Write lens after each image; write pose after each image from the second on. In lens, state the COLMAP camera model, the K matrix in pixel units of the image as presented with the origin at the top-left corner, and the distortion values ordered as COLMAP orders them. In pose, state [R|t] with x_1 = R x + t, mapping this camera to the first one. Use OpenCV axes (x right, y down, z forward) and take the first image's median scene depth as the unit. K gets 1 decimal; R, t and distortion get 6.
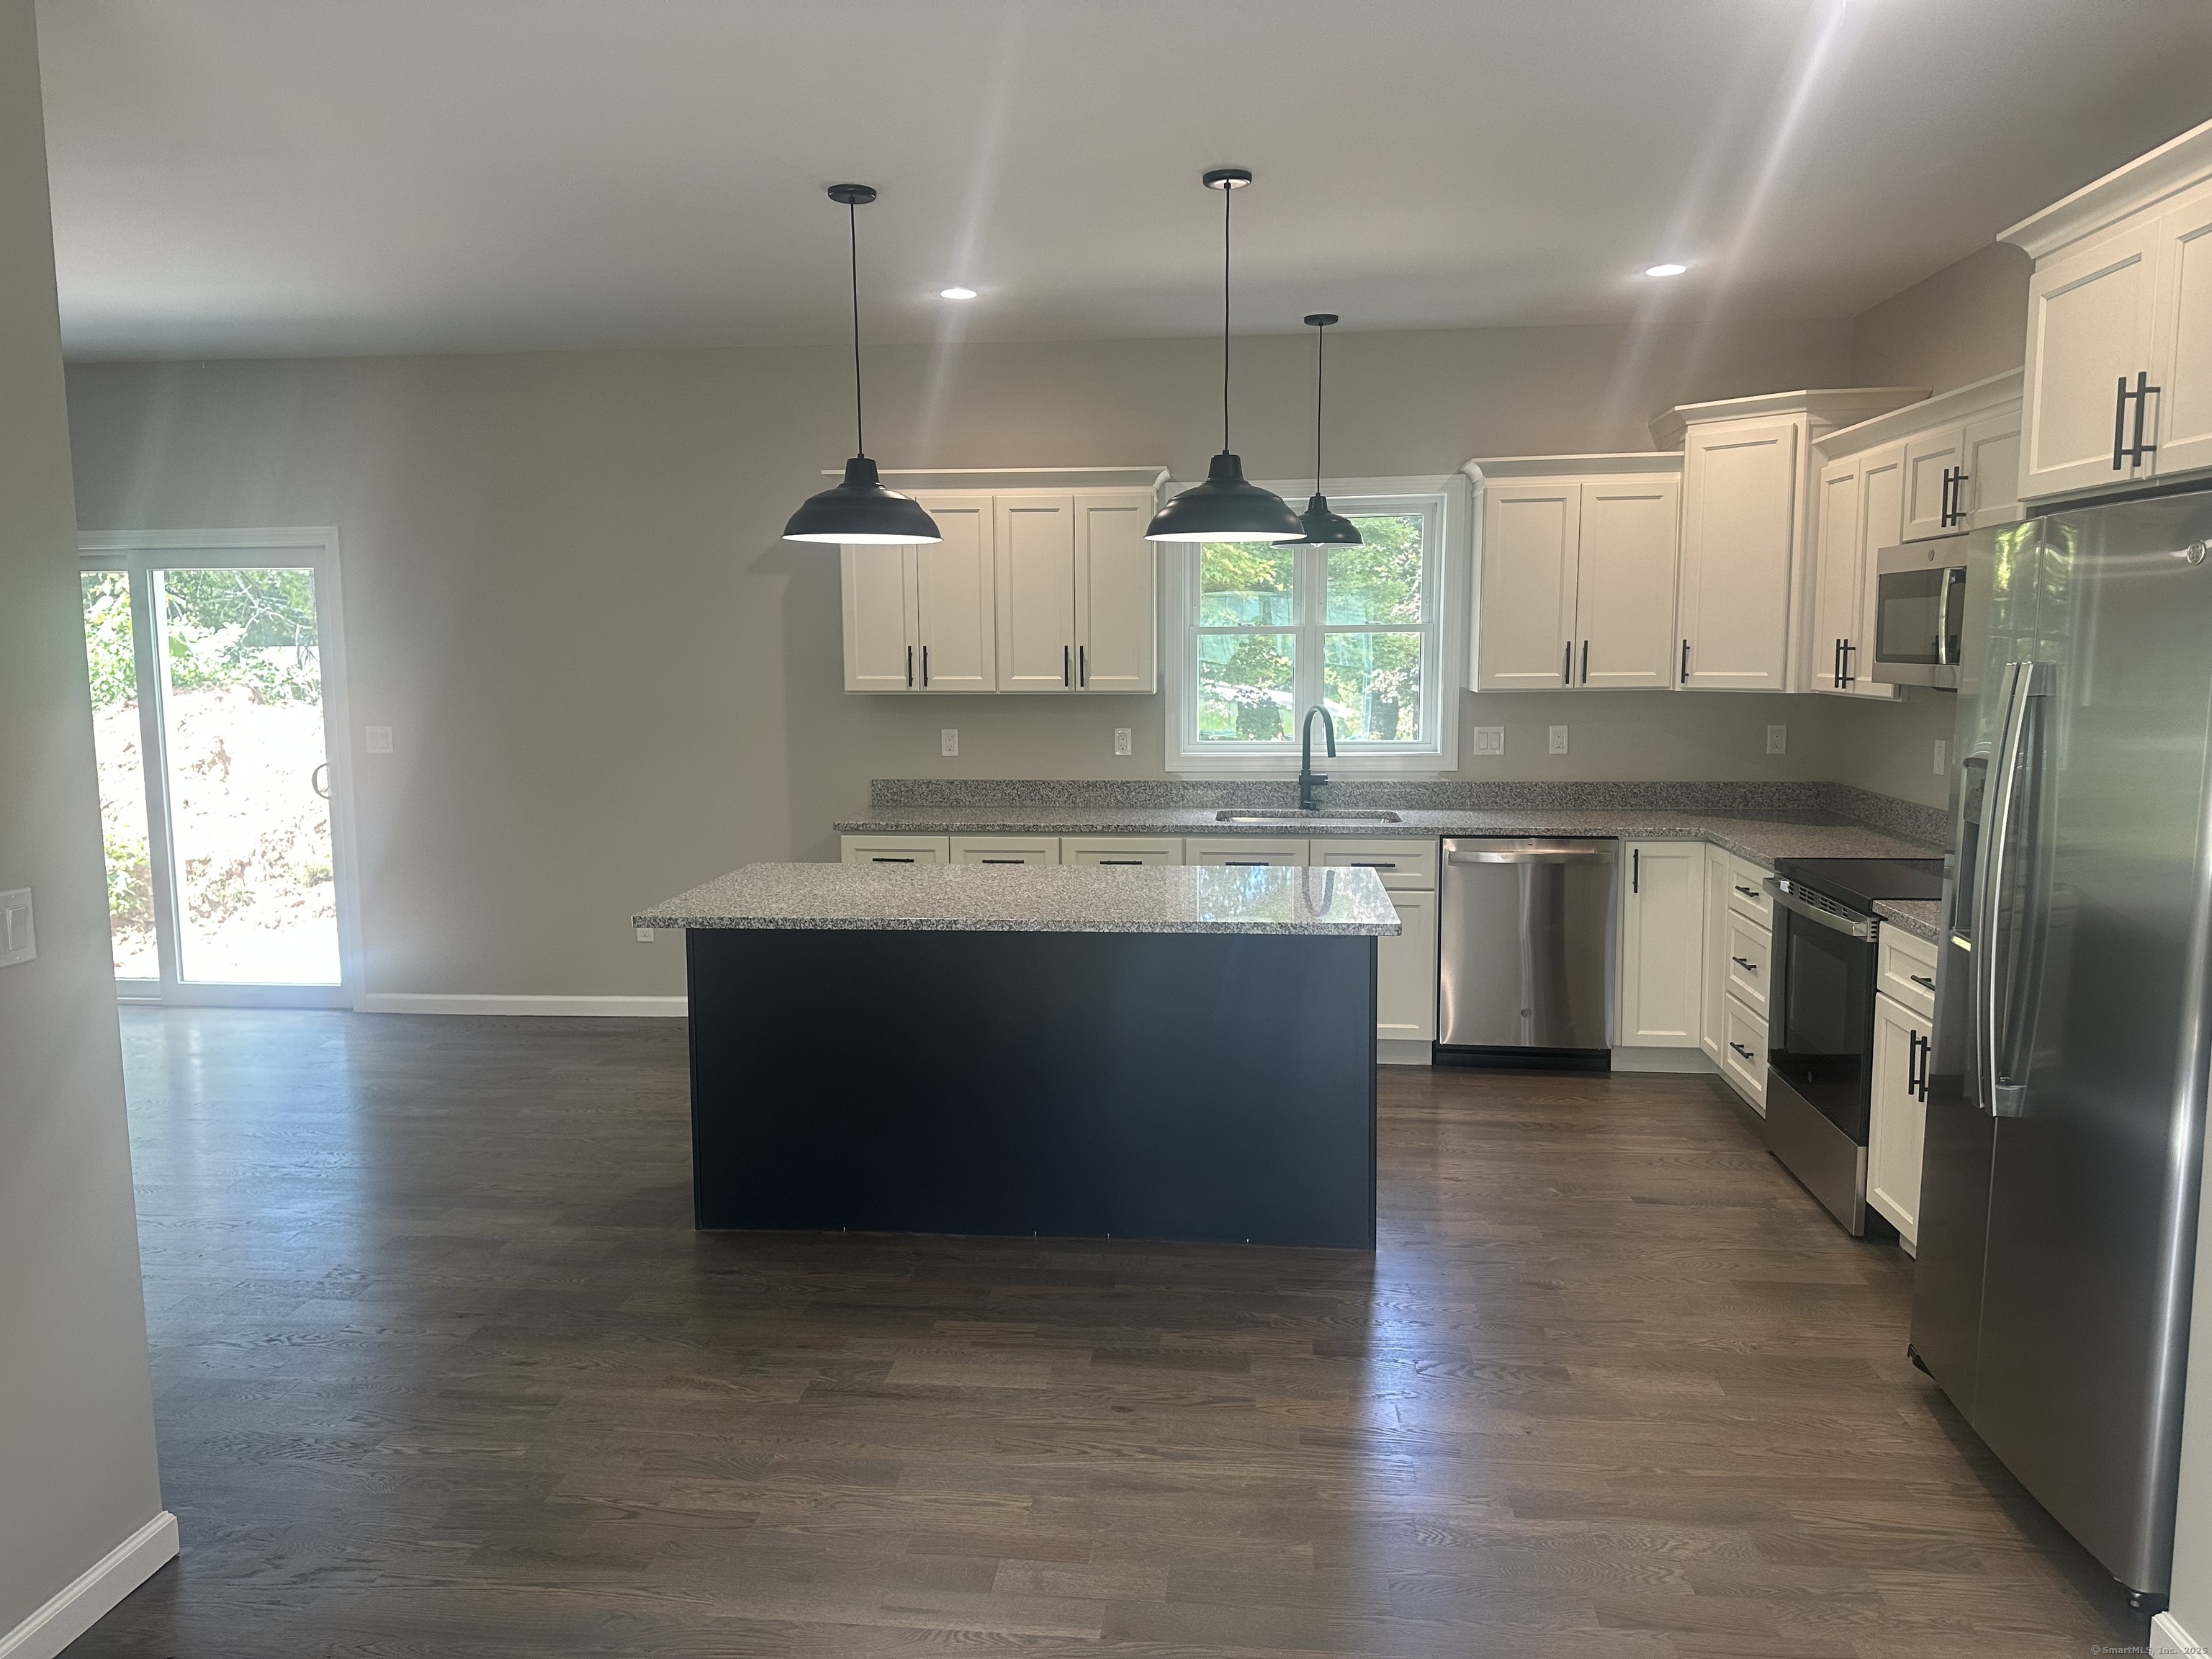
lens RADIAL K [[1534.7, 0, 1111.6], [0, 1534.7, 824.7], [0, 0, 1]] dist [0.077206, -0.098248]
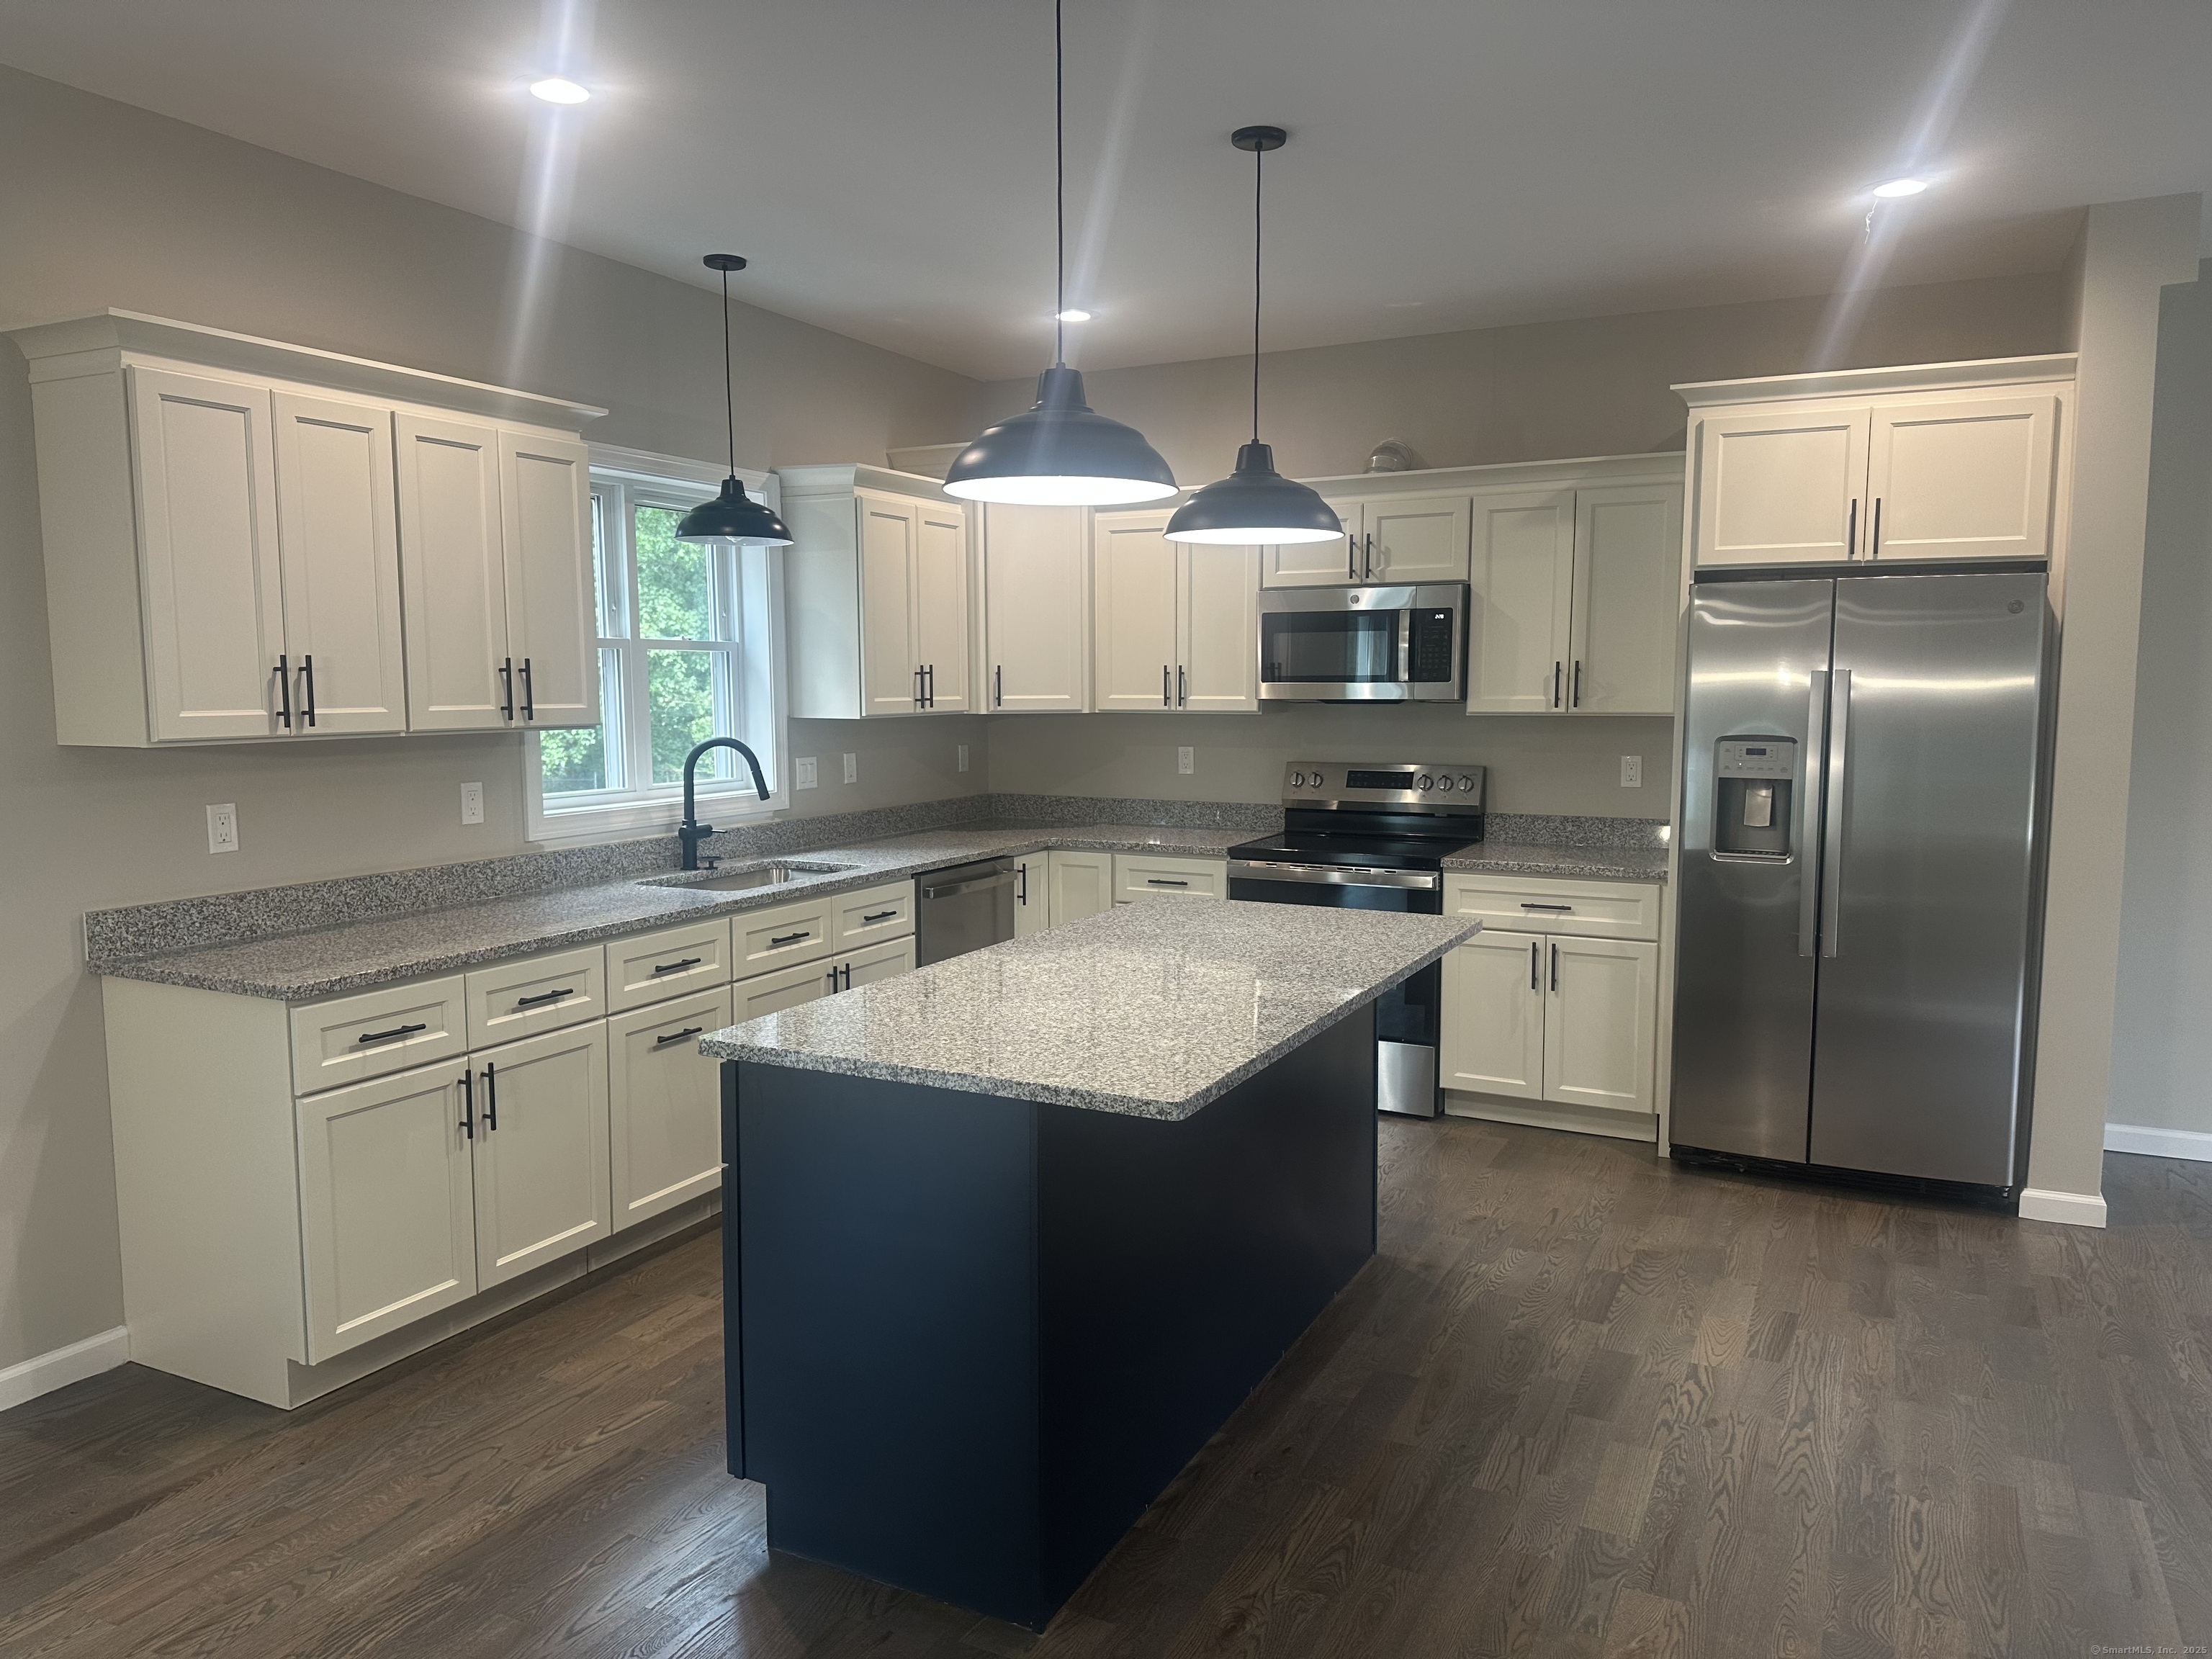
lens RADIAL K [[1534.7, 0, 1111.6], [0, 1534.7, 824.7], [0, 0, 1]] dist [0.077206, -0.098248]
pose [[0.366292, -0.084681, 0.926639, -0.627806], [0.111060, 0.992710, 0.046818, -0.054920], [-0.923849, 0.085764, 0.373026, 0.586214]]
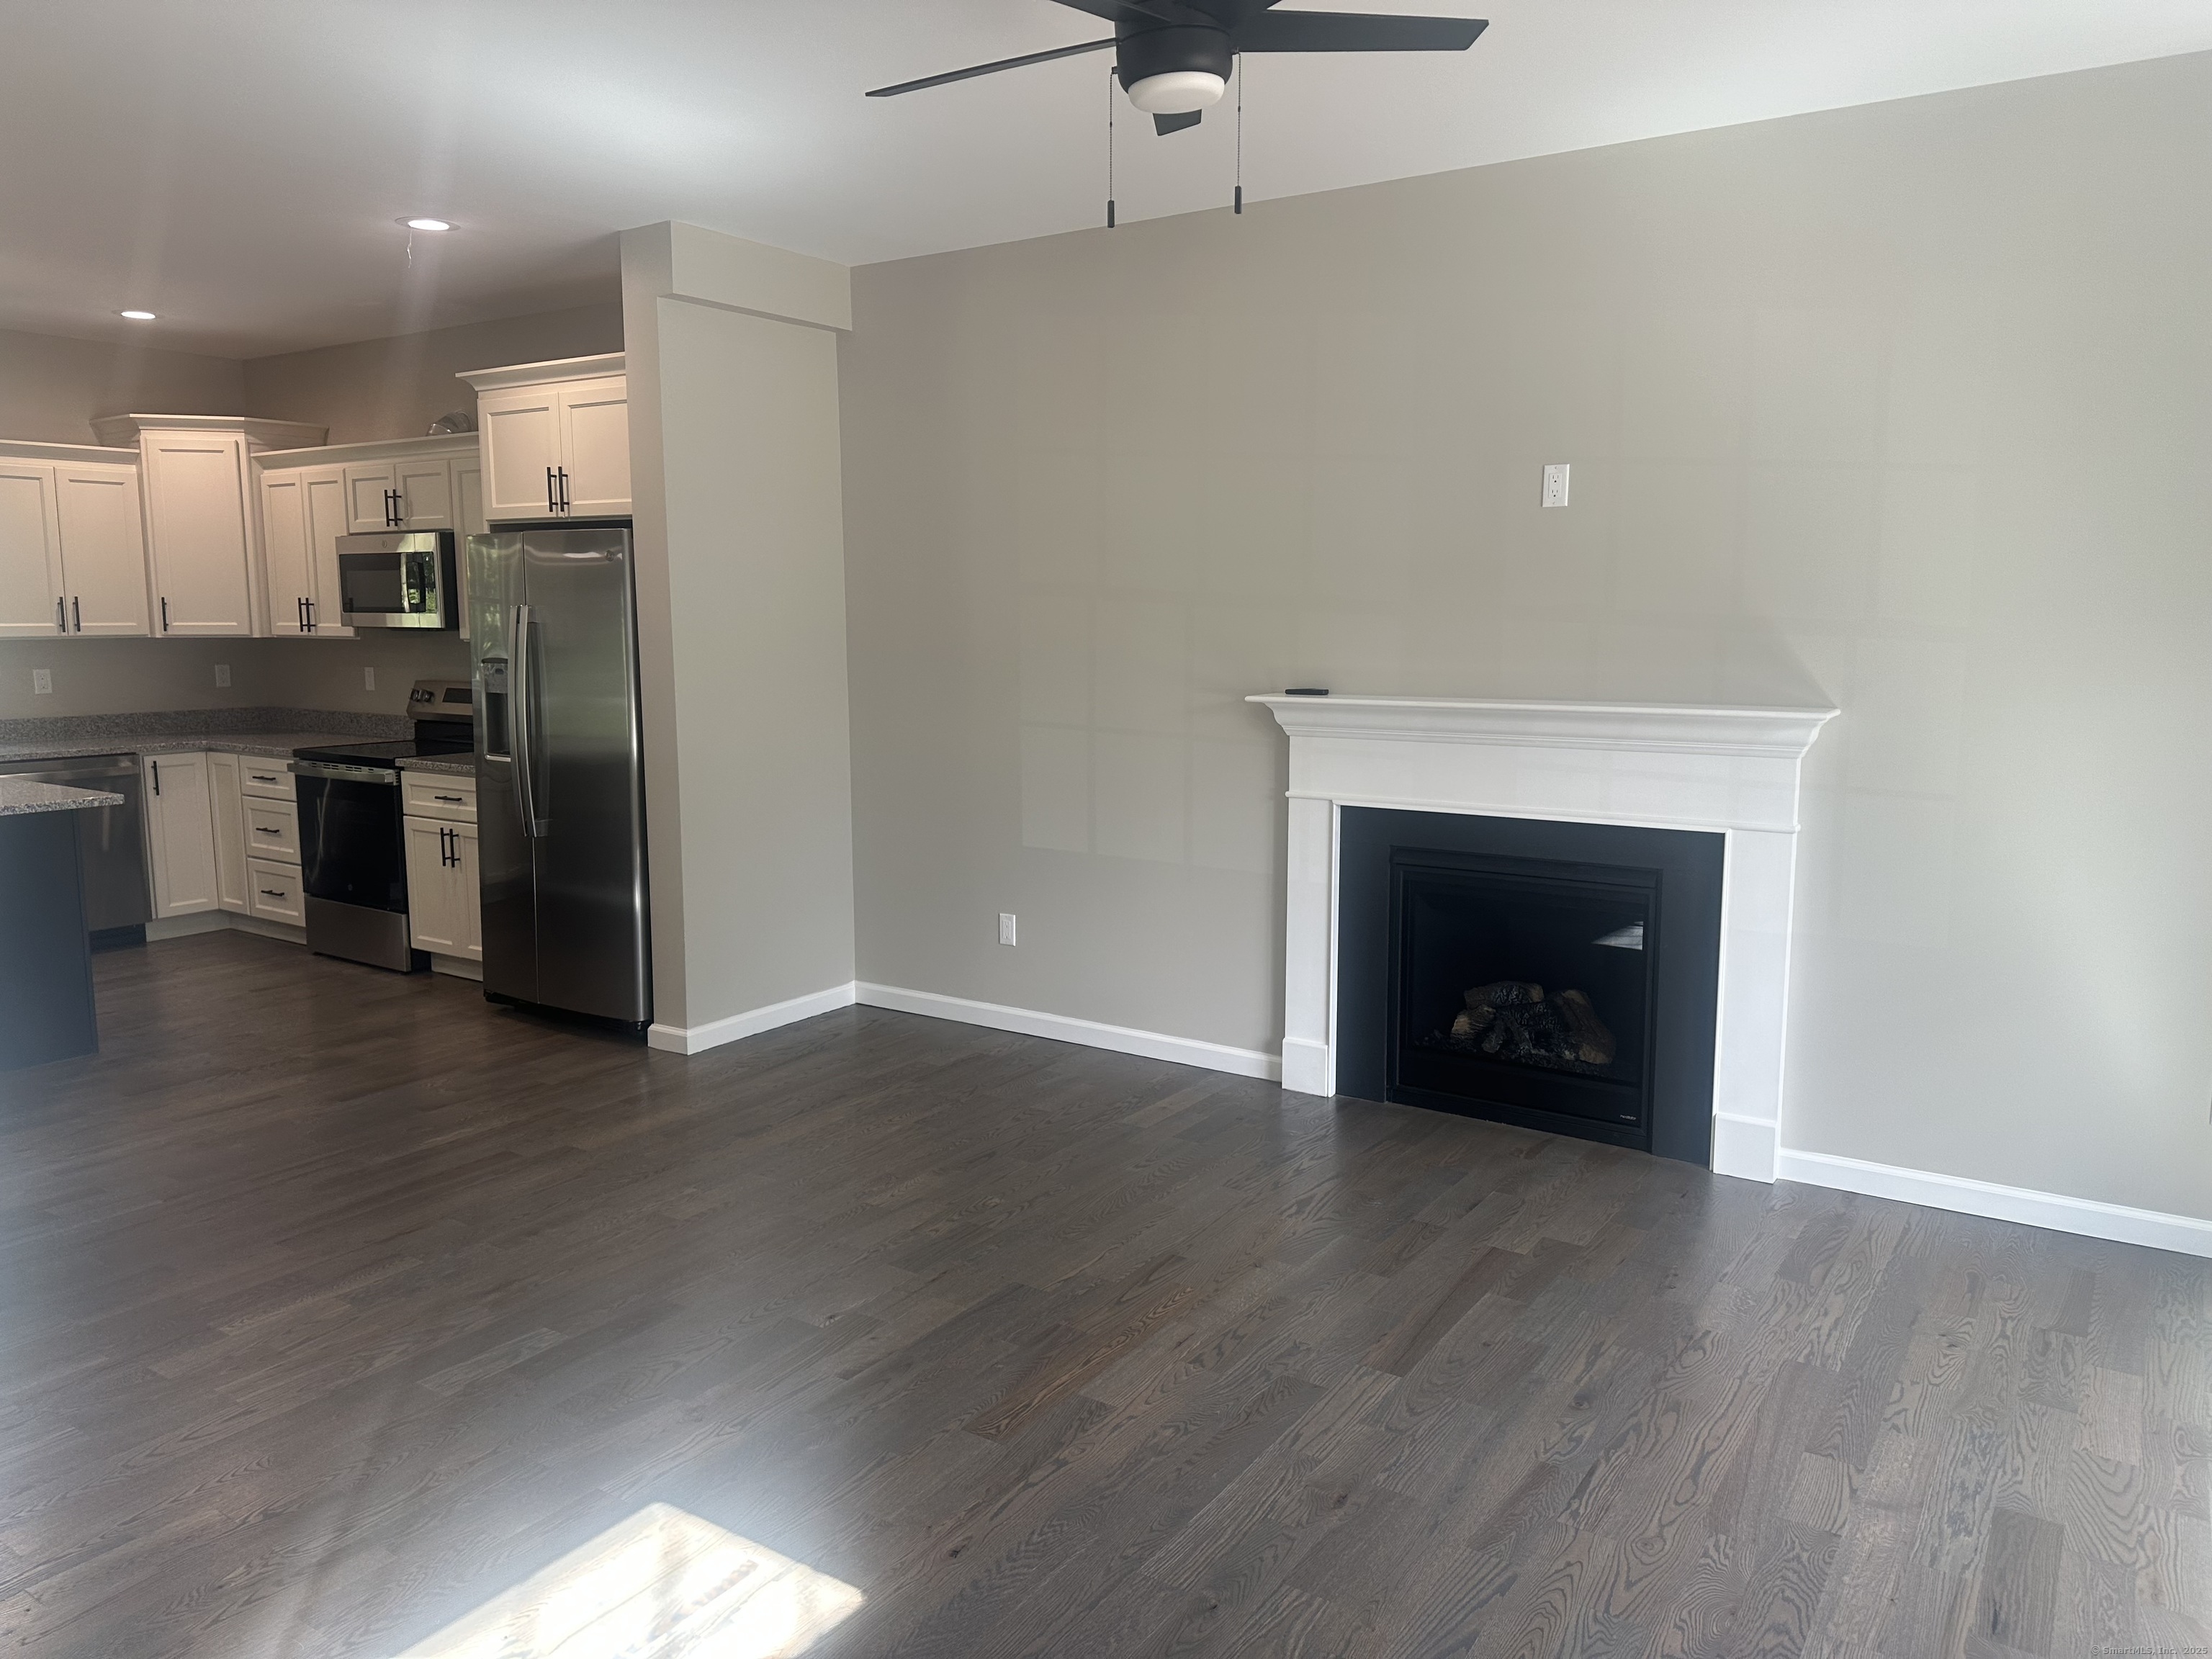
lens RADIAL K [[1561.0, 0, 1111.7], [0, 1561.0, 797.3], [0, 0, 1]] dist [0.005121, 0.000975]
pose [[0.469121, -0.101058, 0.877333, -0.445497], [0.102199, 0.992969, 0.059731, 0.051716], [-0.877201, 0.061642, 0.476151, -0.317563]]
